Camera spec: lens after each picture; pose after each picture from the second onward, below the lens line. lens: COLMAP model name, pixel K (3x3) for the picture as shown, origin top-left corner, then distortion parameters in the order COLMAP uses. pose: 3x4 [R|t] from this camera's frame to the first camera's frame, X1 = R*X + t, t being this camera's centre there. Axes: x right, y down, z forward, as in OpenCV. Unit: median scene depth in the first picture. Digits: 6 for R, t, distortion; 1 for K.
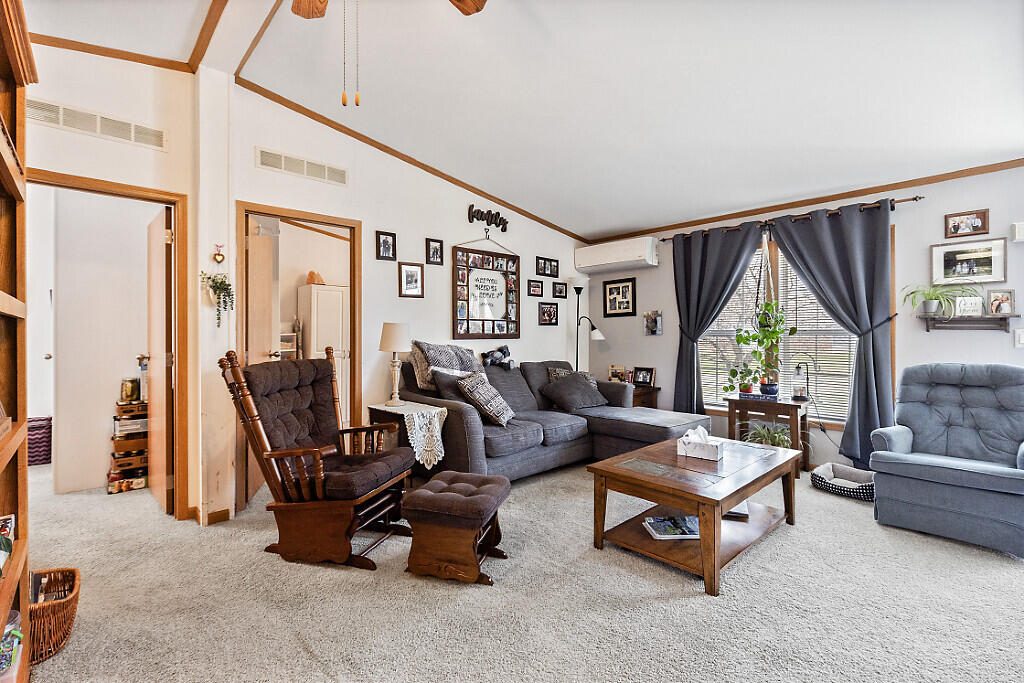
lens RADIAL K [[465.9, 0, 515.7], [0, 465.9, 335.0], [0, 0, 1]] dist [-0.002091, -0.000569]
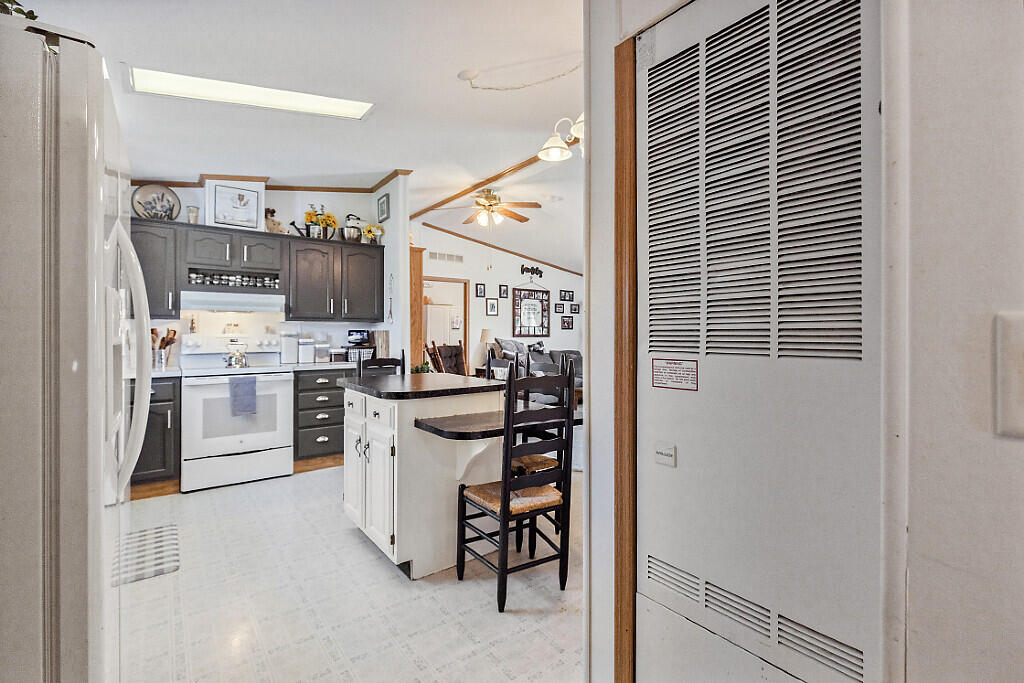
lens RADIAL K [[465.9, 0, 513.6], [0, 465.9, 338.0], [0, 0, 1]] dist [-0.002091, -0.000569]
pose [[0.993781, 0.004775, -0.111249, 0.073830], [-0.004071, 0.999970, 0.006556, -0.000402], [0.111277, -0.006062, 0.993771, -0.823032]]
